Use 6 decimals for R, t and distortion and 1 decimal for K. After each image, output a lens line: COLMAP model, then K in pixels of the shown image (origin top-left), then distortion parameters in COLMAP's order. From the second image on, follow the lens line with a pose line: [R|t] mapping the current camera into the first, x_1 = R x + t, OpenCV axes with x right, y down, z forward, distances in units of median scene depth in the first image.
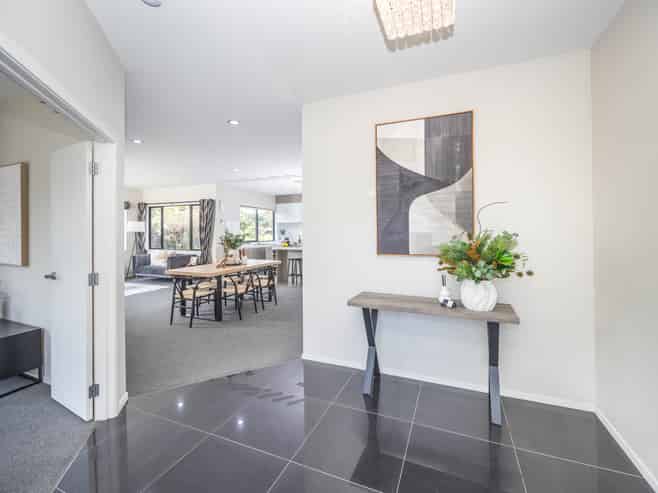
lens RADIAL K [[290.5, 0, 329.0], [0, 290.5, 246.5], [0, 0, 1]] dist [0.040189, 0.000023]
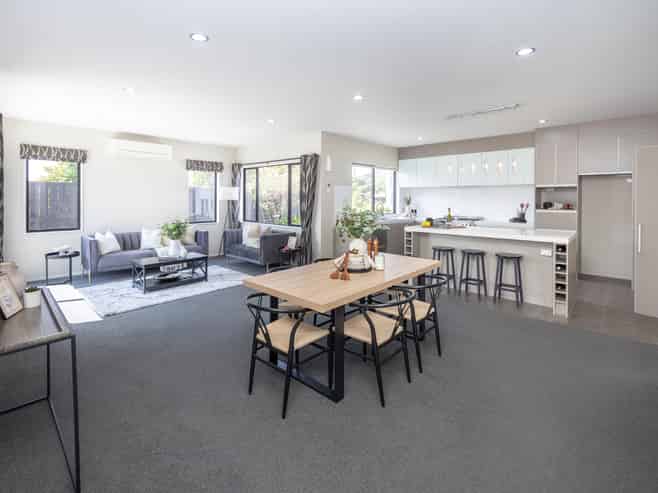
lens RADIAL K [[290.5, 0, 329.0], [0, 290.5, 246.5], [0, 0, 1]] dist [0.040189, 0.000023]
pose [[0.951661, 0.057031, -0.301810, -0.139918], [-0.020157, 0.992089, 0.123909, -0.027269], [0.306489, -0.111836, 0.945282, 0.306809]]
